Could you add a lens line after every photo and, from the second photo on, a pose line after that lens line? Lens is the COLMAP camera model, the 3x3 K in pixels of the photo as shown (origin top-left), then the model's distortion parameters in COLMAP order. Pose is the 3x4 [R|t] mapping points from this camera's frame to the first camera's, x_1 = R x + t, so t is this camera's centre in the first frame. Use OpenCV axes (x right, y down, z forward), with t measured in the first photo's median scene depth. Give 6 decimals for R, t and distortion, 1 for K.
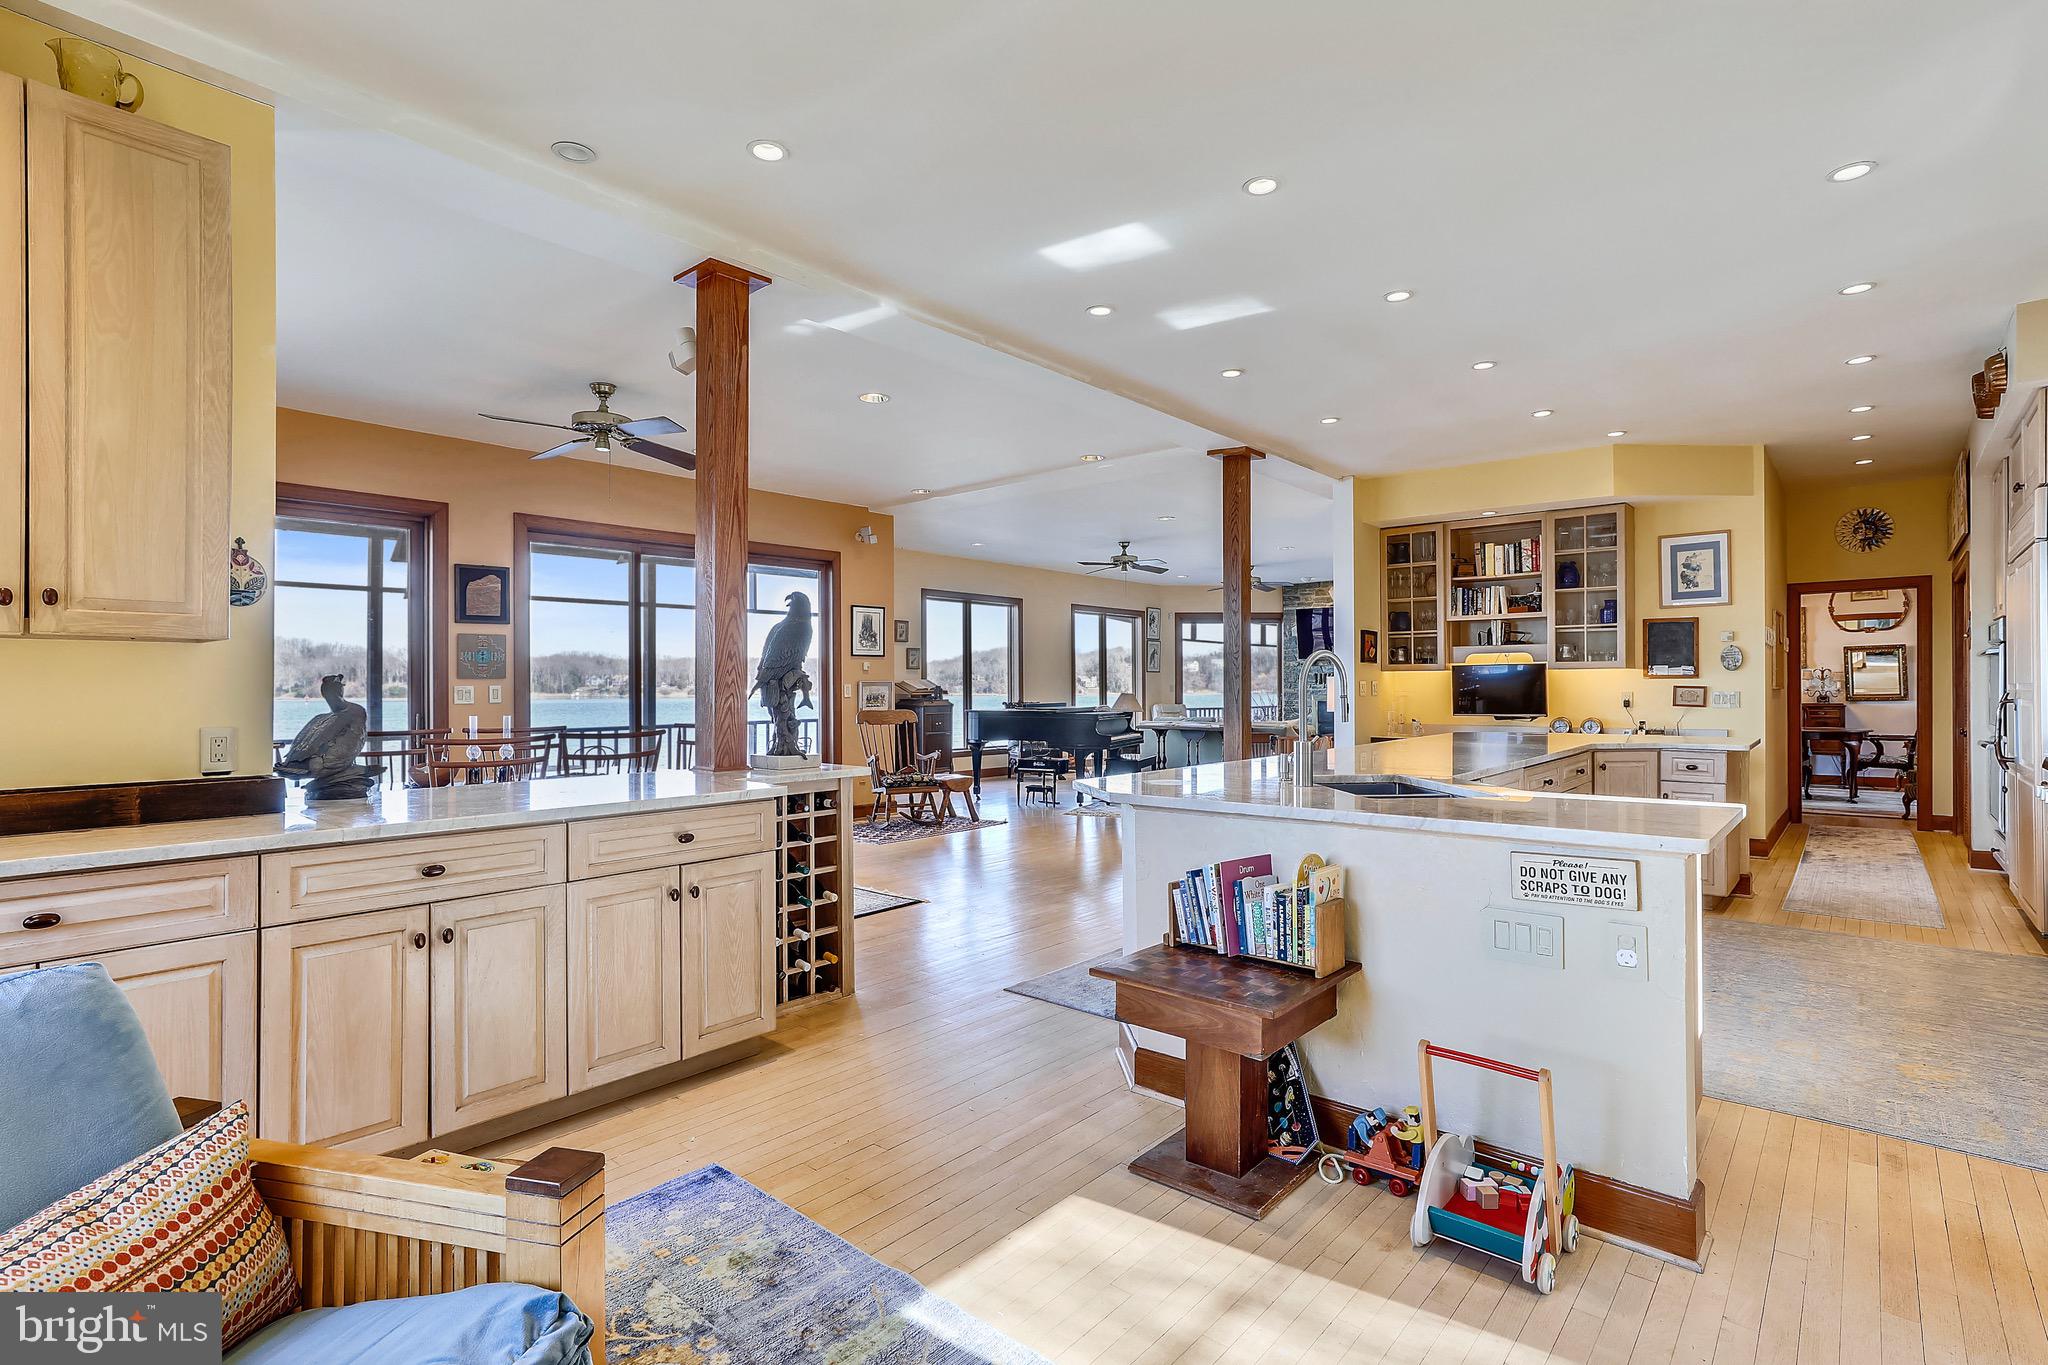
lens RADIAL K [[989.5, 0, 1026.9], [0, 989.5, 679.3], [0, 0, 1]] dist [-0.002596, 0.003140]
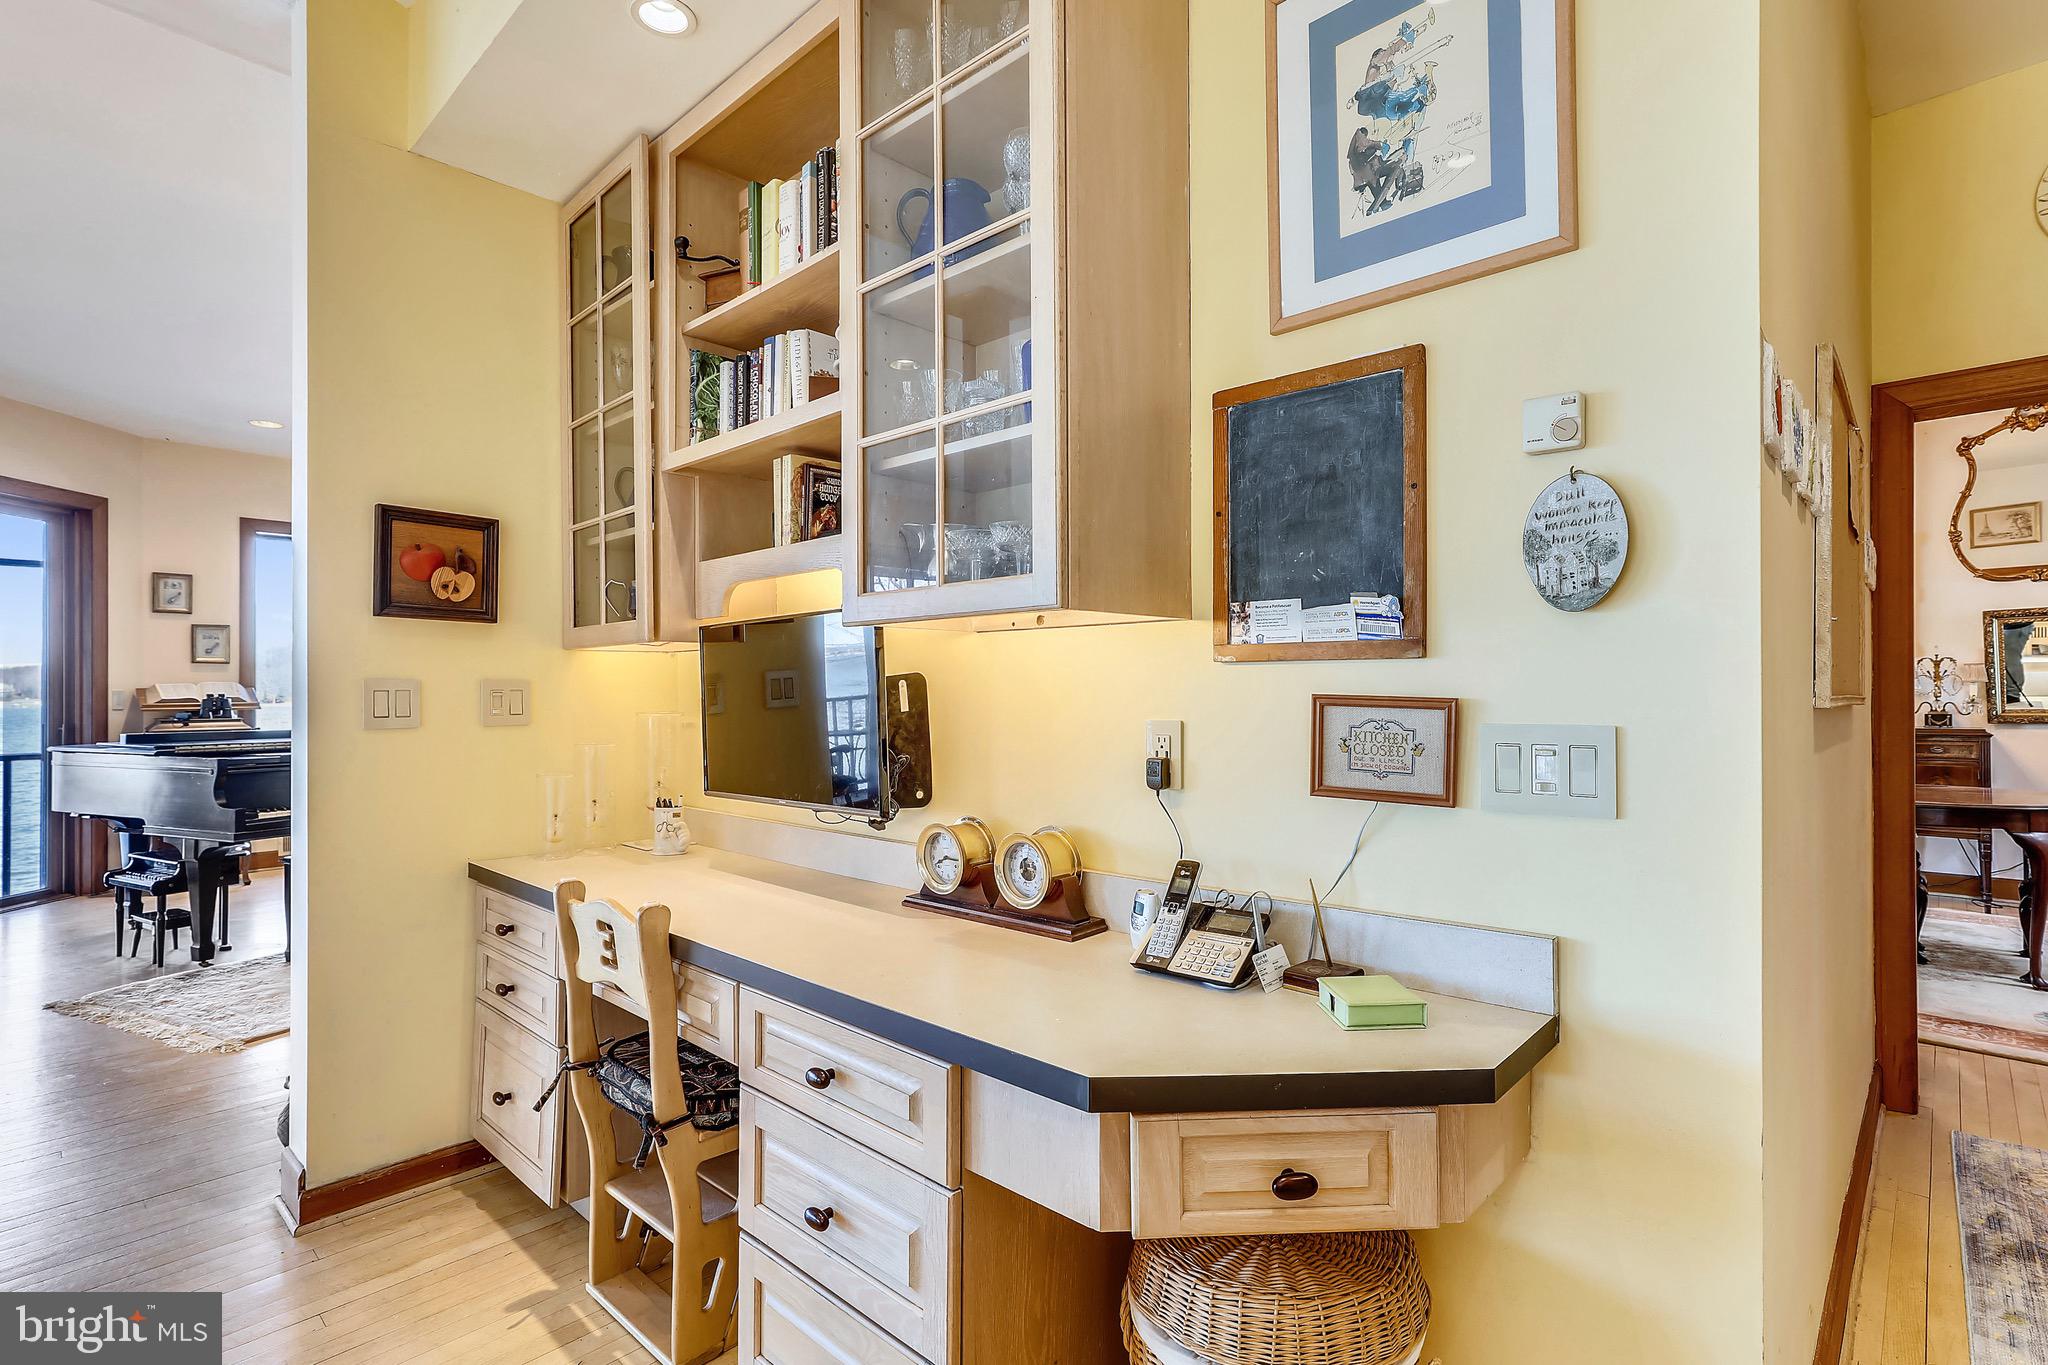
lens RADIAL K [[989.5, 0, 1019.0], [0, 989.5, 682.6], [0, 0, 1]] dist [-0.002596, 0.003140]
pose [[0.999005, 0.000064, -0.044588, 0.564609], [-0.000120, 0.999999, -0.001257, 0.003880], [0.044588, 0.001262, 0.999005, 0.744018]]
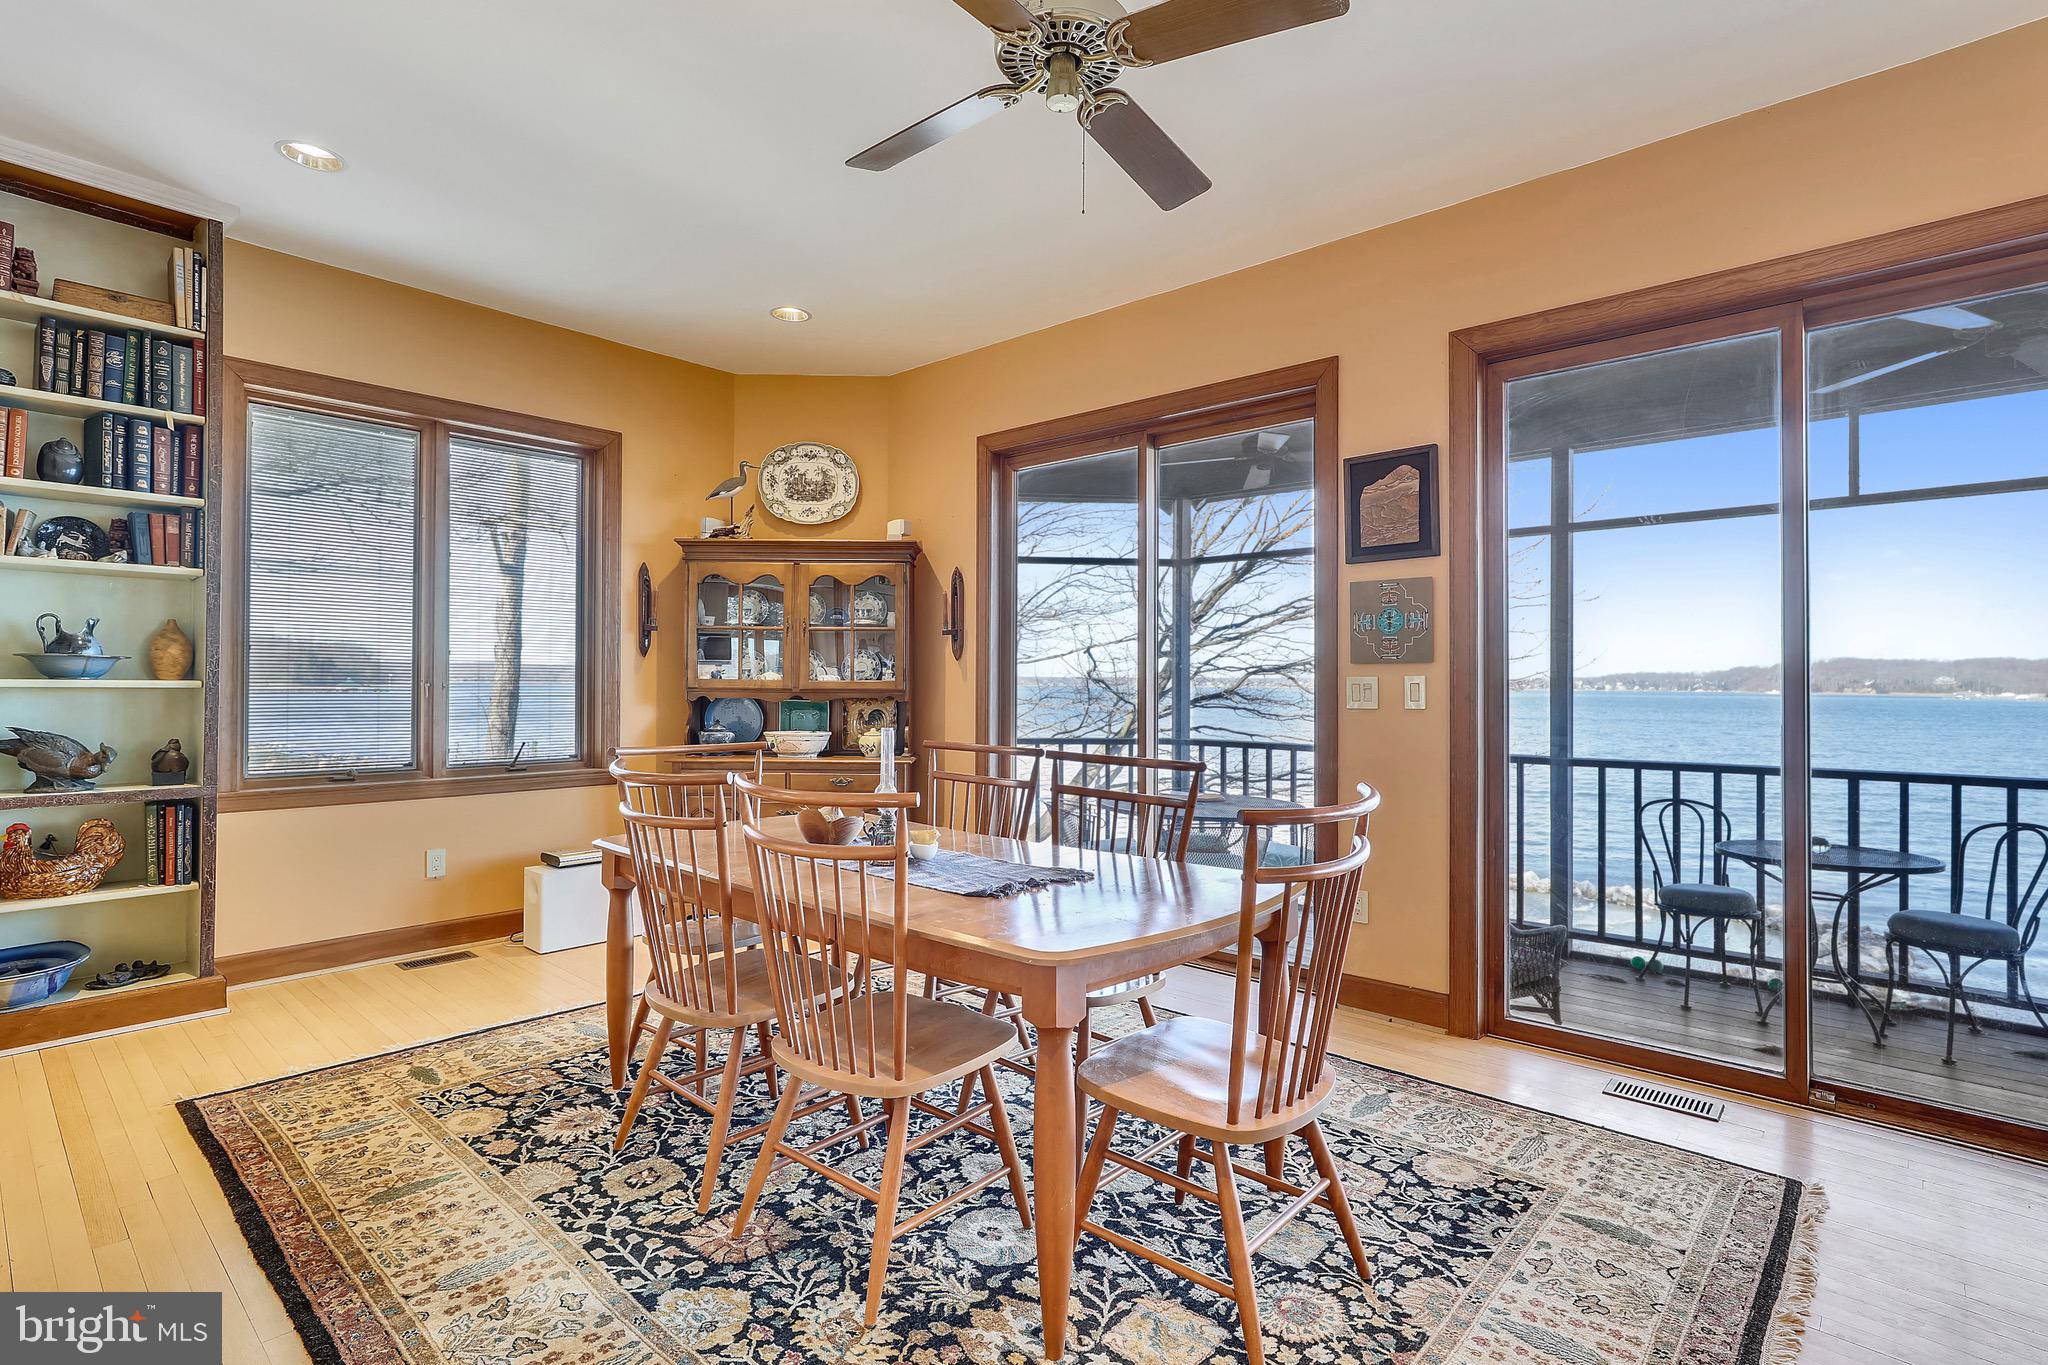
lens RADIAL K [[989.5, 0, 1024.3], [0, 989.5, 675.6], [0, 0, 1]] dist [-0.002596, 0.003140]
pose [[-0.025413, -0.002773, -0.999673, -0.007779], [0.001258, 0.999995, -0.002806, 0.006598], [0.999676, -0.001329, -0.025409, 0.705156]]
